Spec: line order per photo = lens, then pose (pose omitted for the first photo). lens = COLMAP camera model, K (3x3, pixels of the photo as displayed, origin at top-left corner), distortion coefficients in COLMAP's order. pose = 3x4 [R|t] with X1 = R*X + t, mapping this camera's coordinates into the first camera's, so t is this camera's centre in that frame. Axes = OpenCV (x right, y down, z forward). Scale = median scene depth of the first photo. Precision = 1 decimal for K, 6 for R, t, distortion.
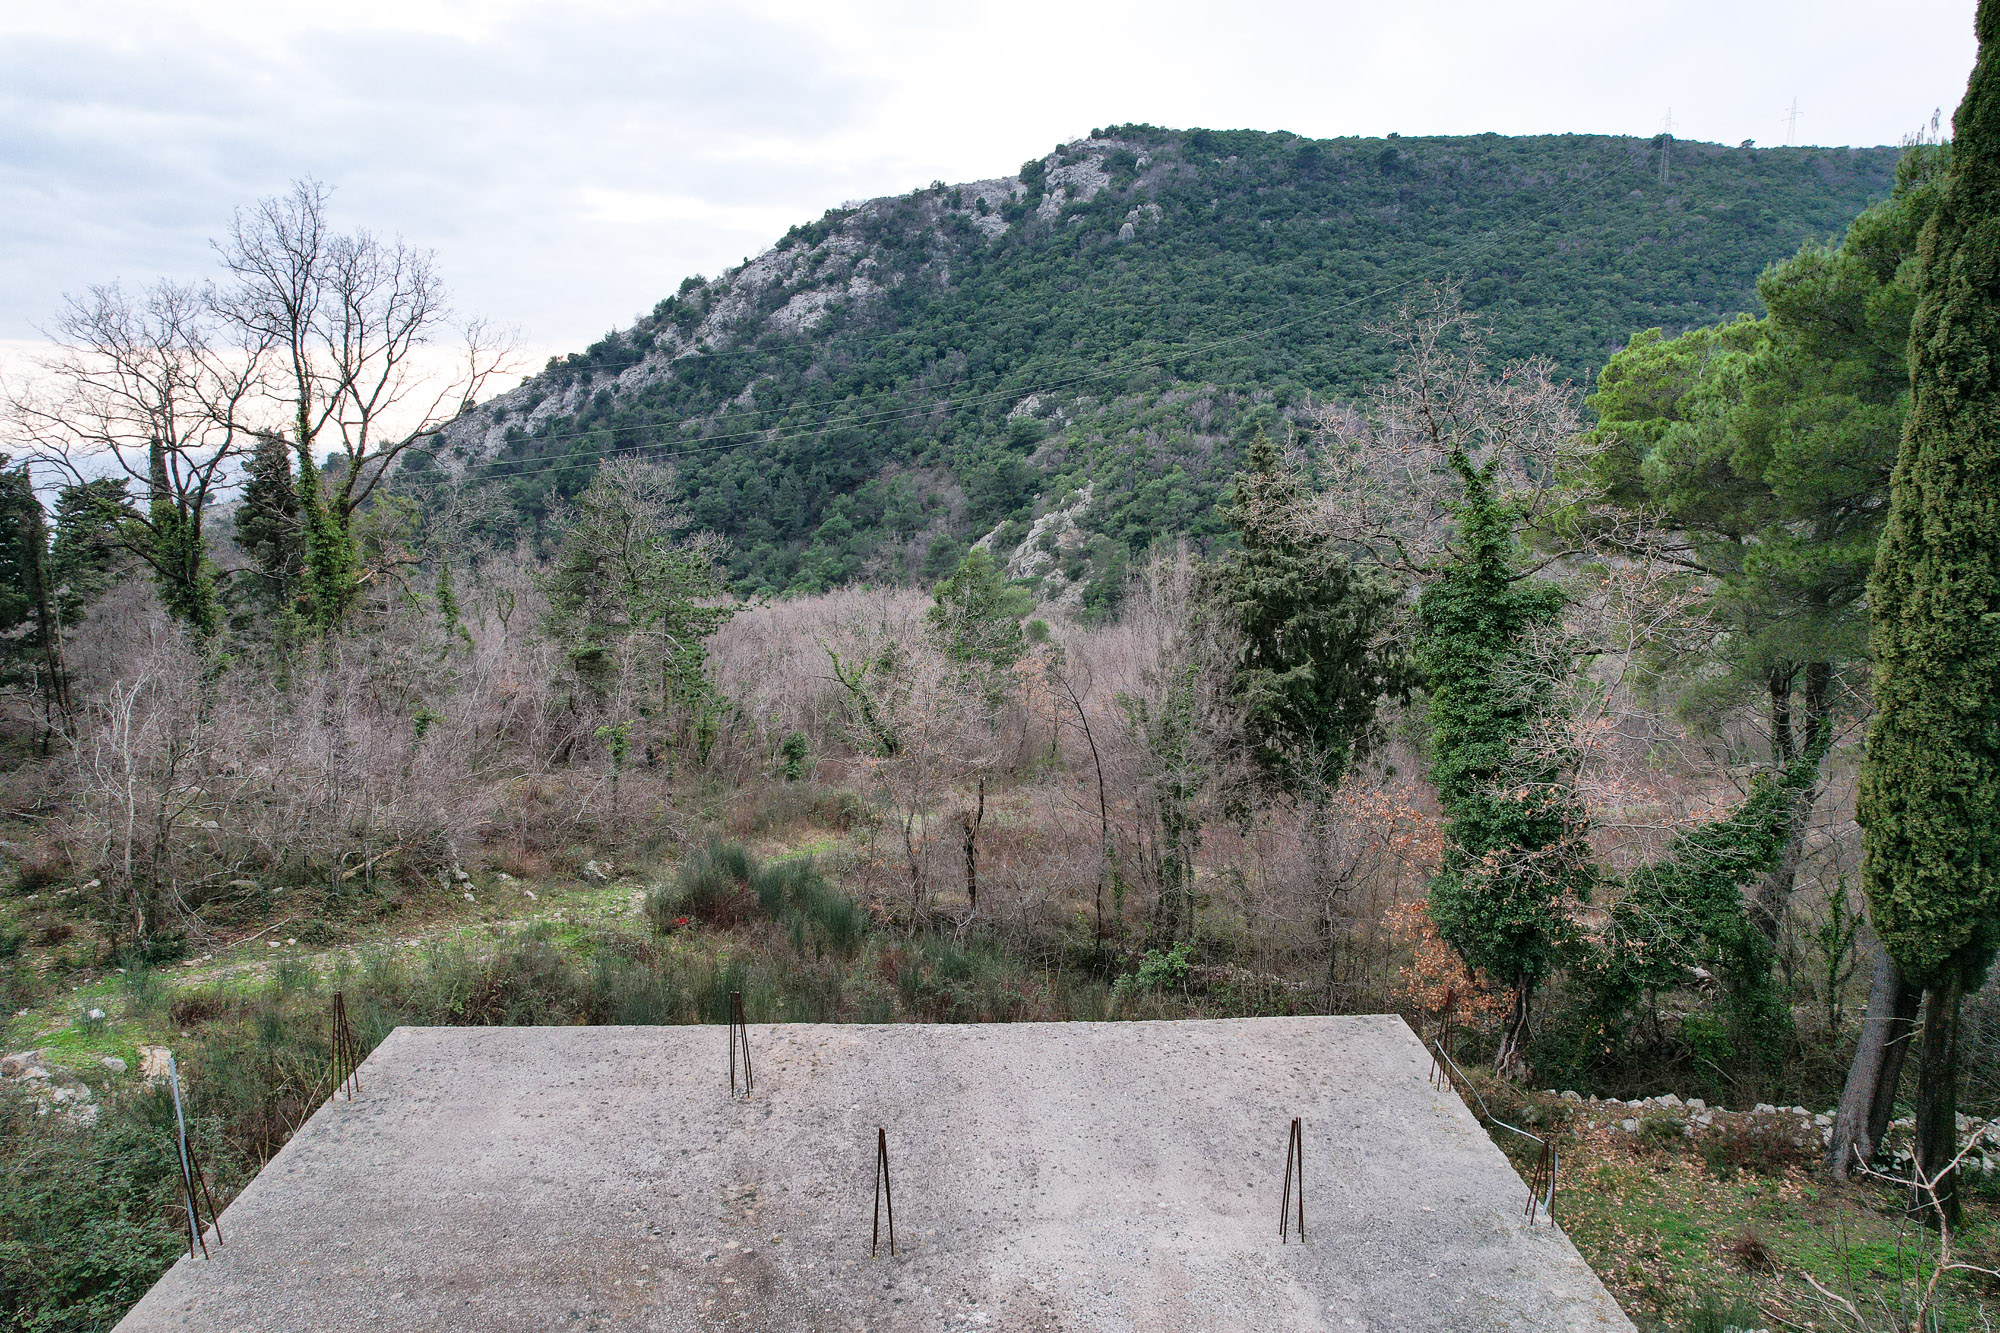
lens RADIAL K [[1276.9, 0, 1005.7], [0, 1276.9, 687.1], [0, 0, 1]] dist [-0.076704, 0.068853]
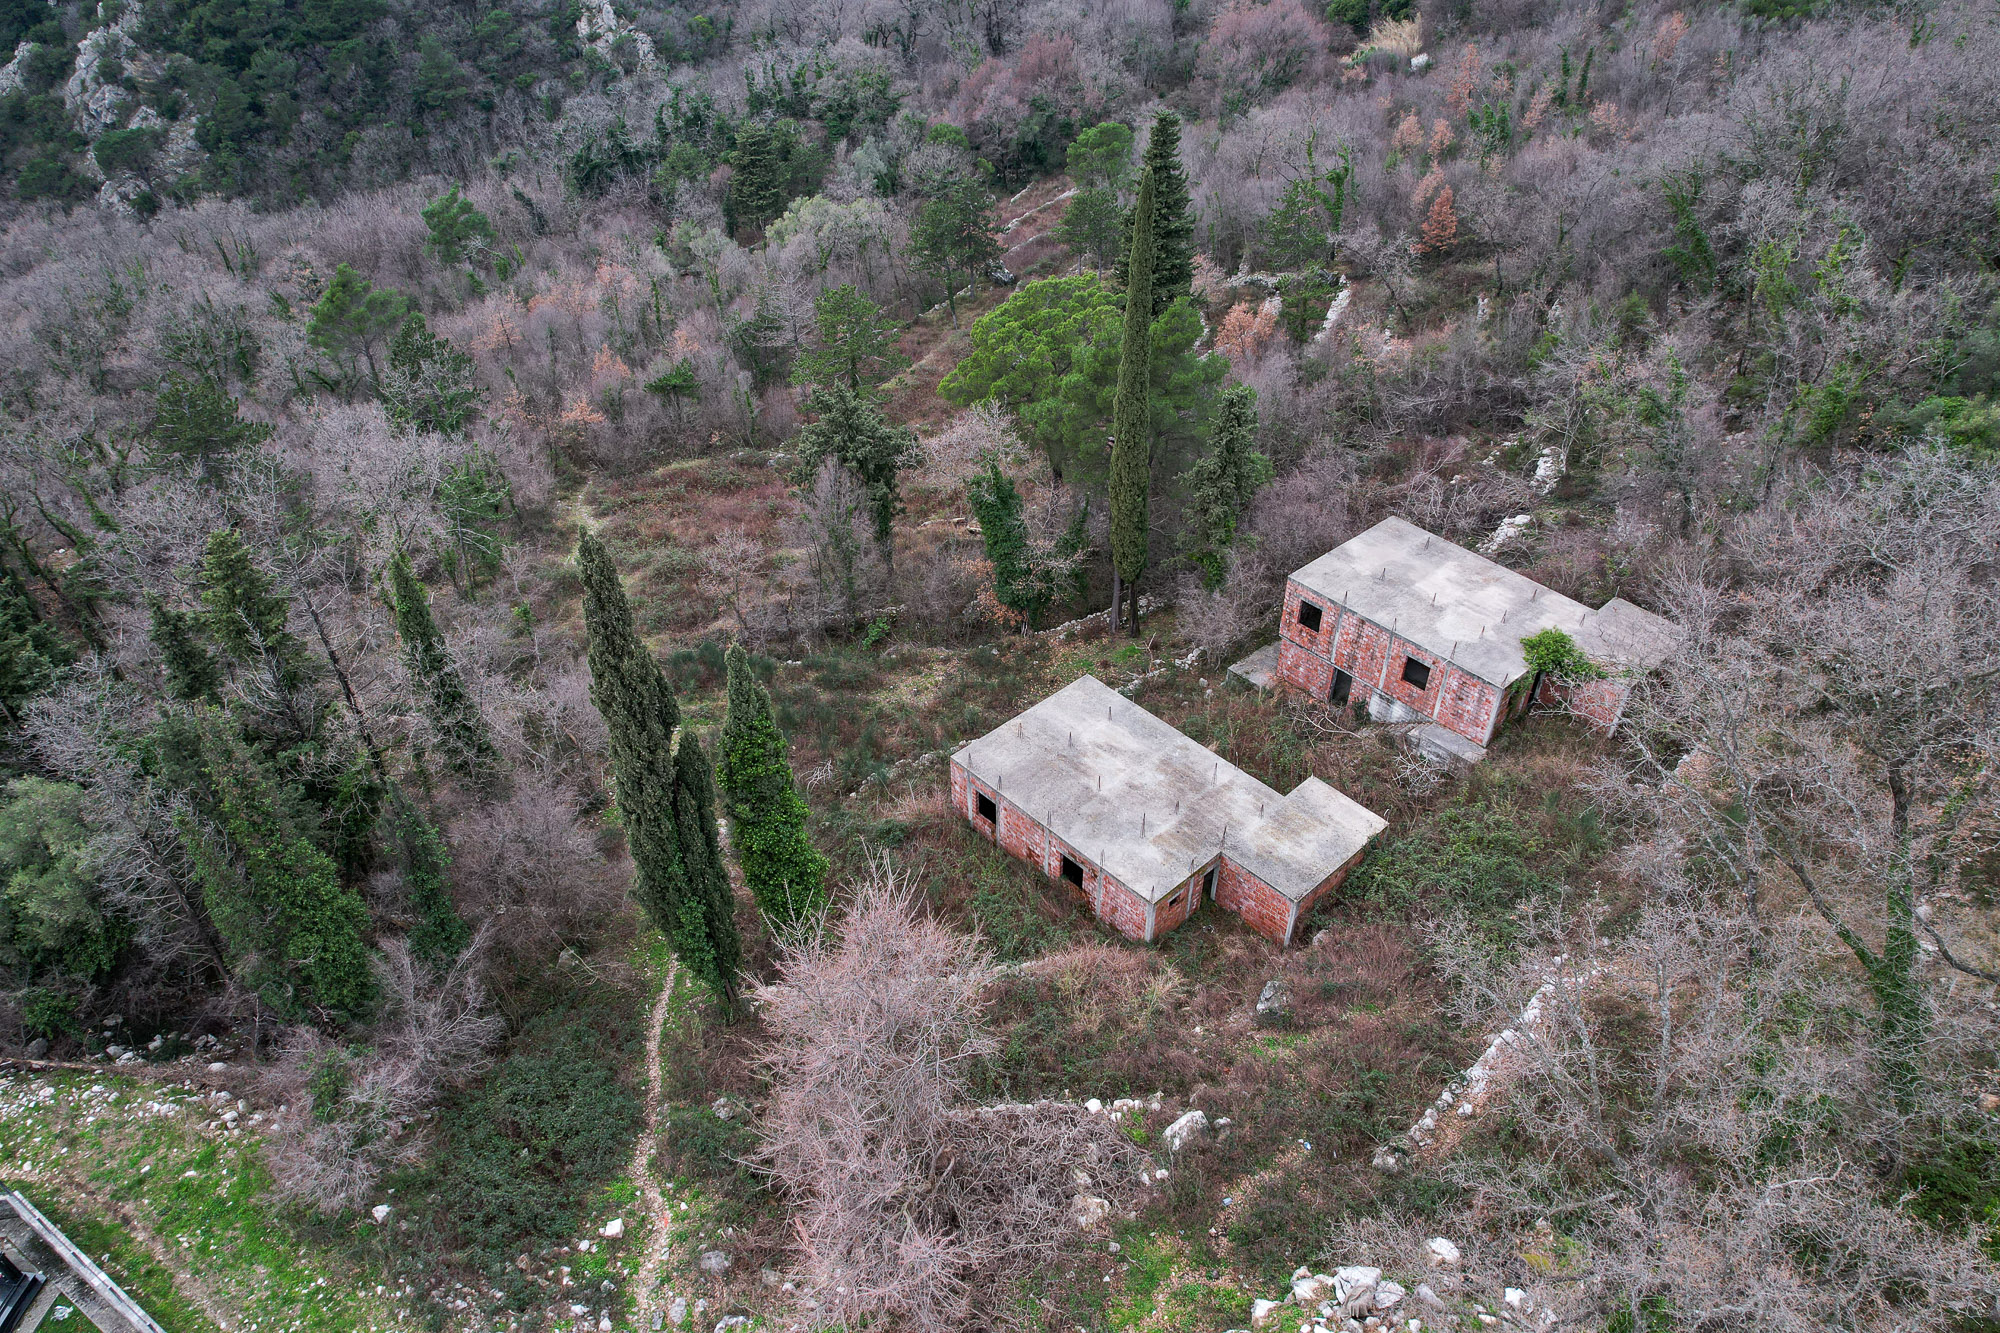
lens RADIAL K [[1276.9, 0, 1004.0], [0, 1276.9, 681.6], [0, 0, 1]] dist [-0.076704, 0.068853]
pose [[0.759353, -0.407454, 0.507311, -0.081349], [0.134105, 0.860927, 0.490735, -0.072316], [-0.636709, -0.304608, 0.708389, -0.078618]]
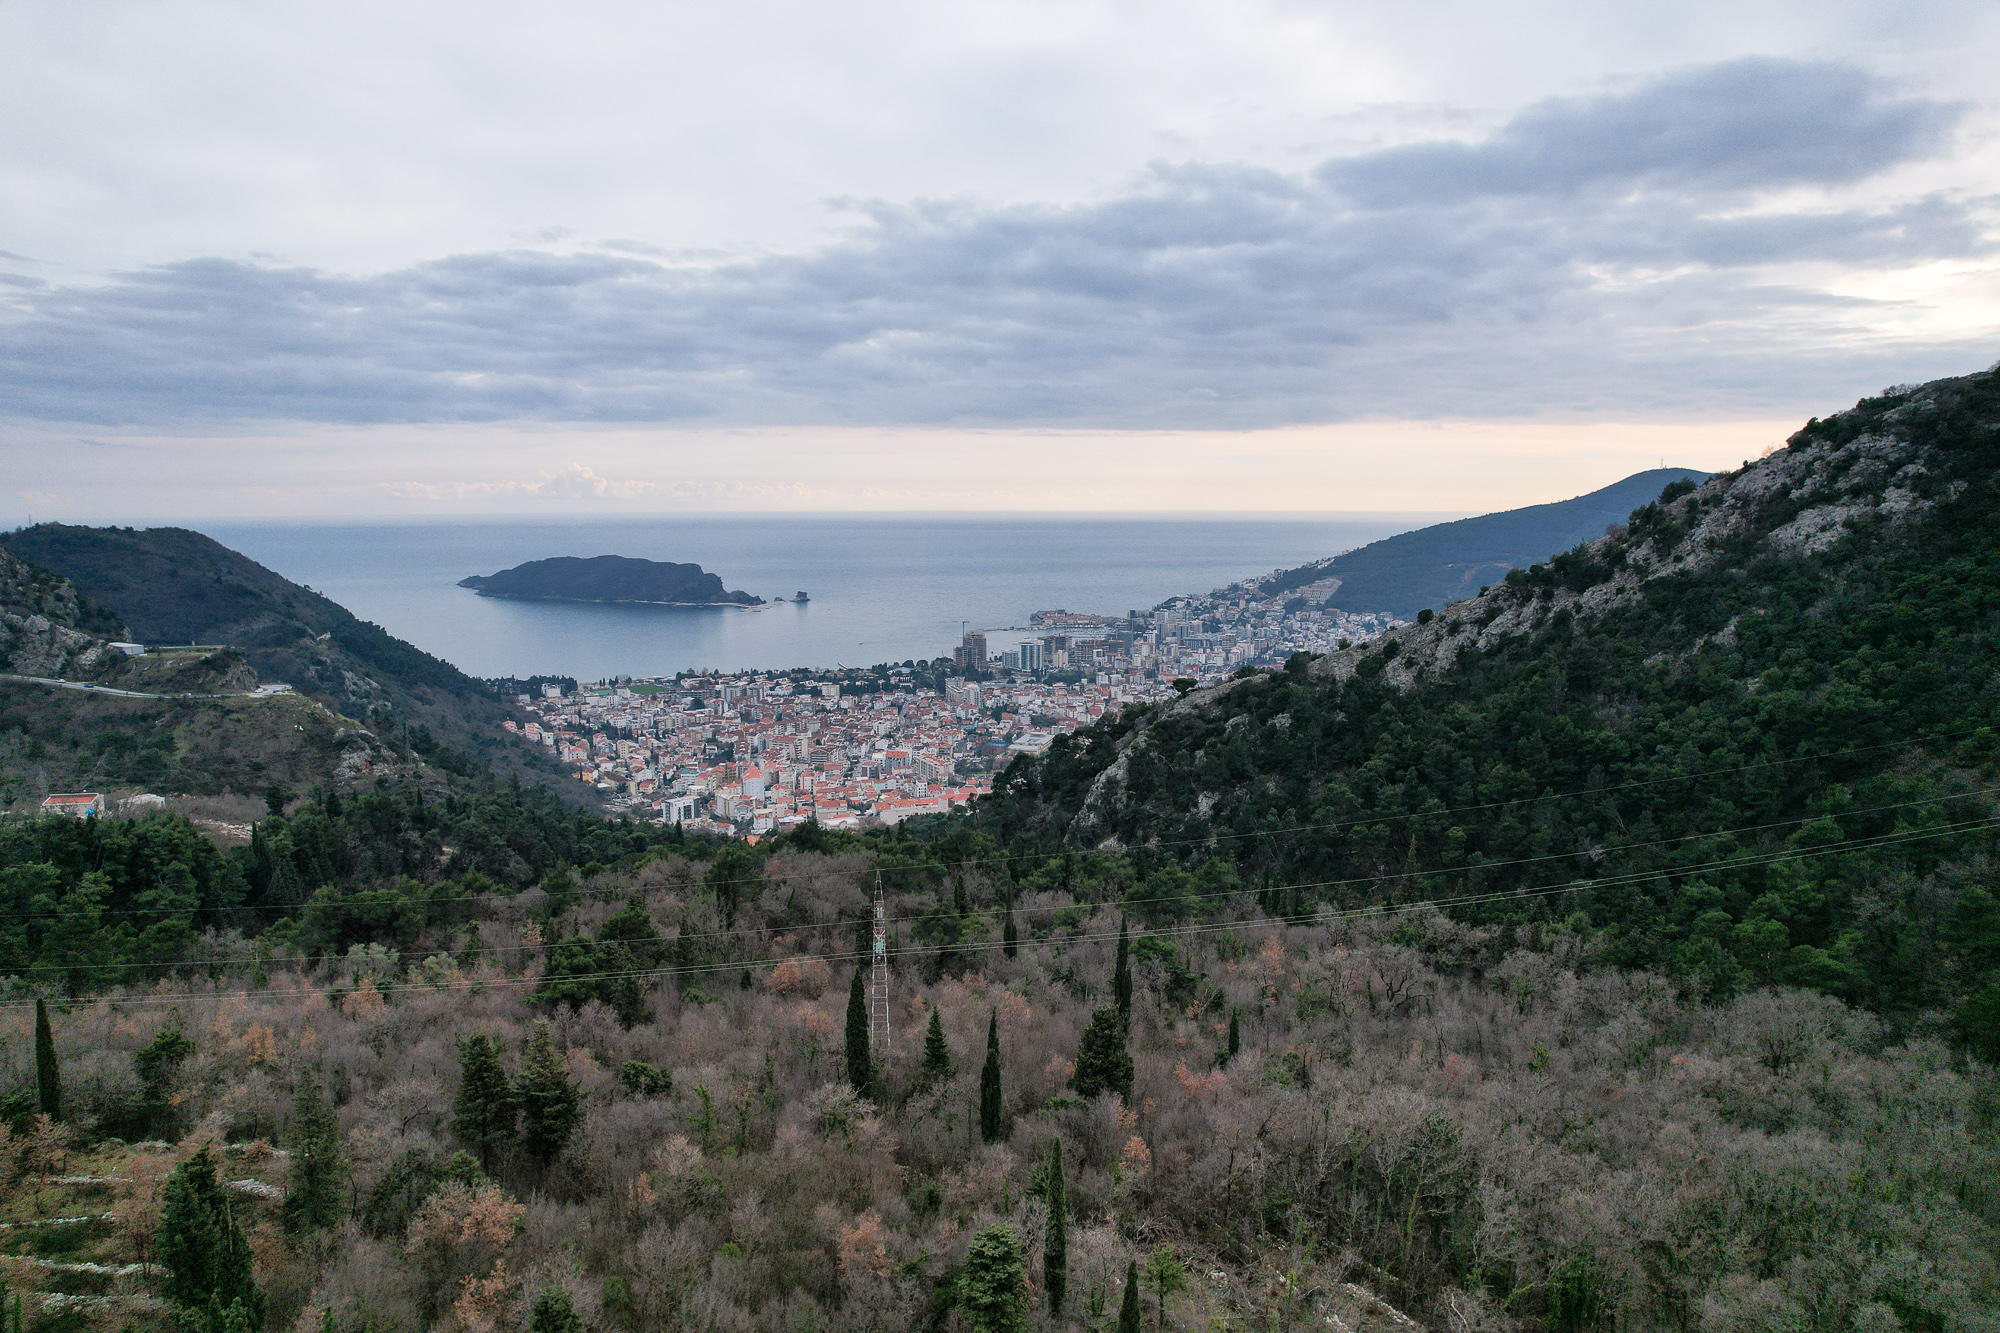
lens RADIAL K [[1276.9, 0, 1006.2], [0, 1276.9, 680.3], [0, 0, 1]] dist [-0.076704, 0.068853]
pose [[0.747252, 0.089917, -0.658429, -0.001871], [-0.128758, 0.991618, -0.010709, -0.128113], [0.651947, 0.092781, 0.752567, 0.018135]]
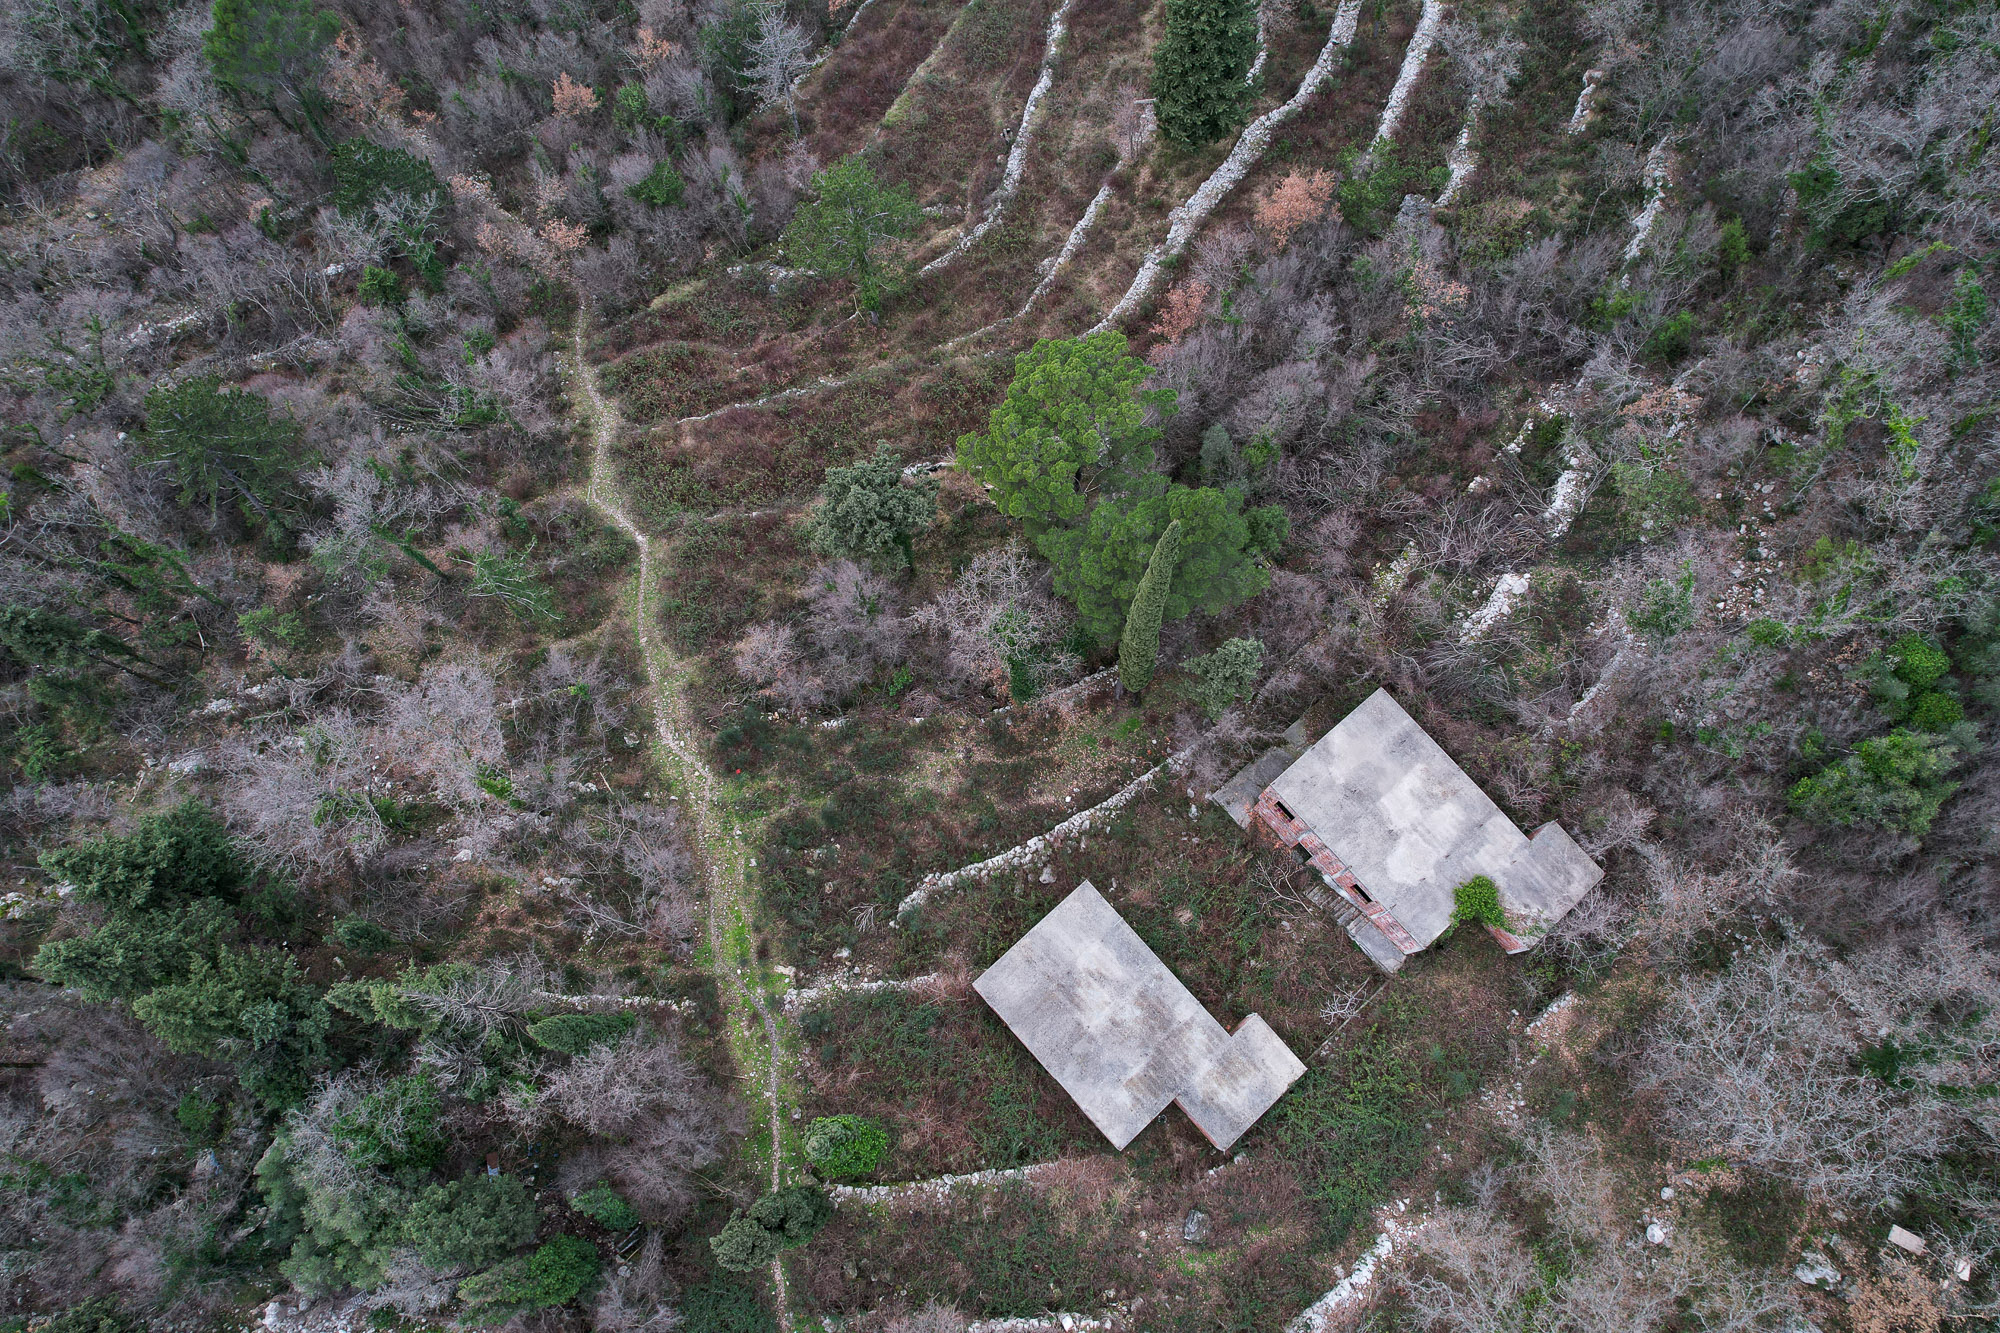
lens RADIAL K [[1276.9, 0, 1004.3], [0, 1276.9, 682.9], [0, 0, 1]] dist [-0.076704, 0.068853]
pose [[0.770005, -0.610952, 0.183930, -0.017611], [0.128187, 0.430529, 0.893427, -0.178368], [-0.625028, -0.664366, 0.409826, -0.021703]]
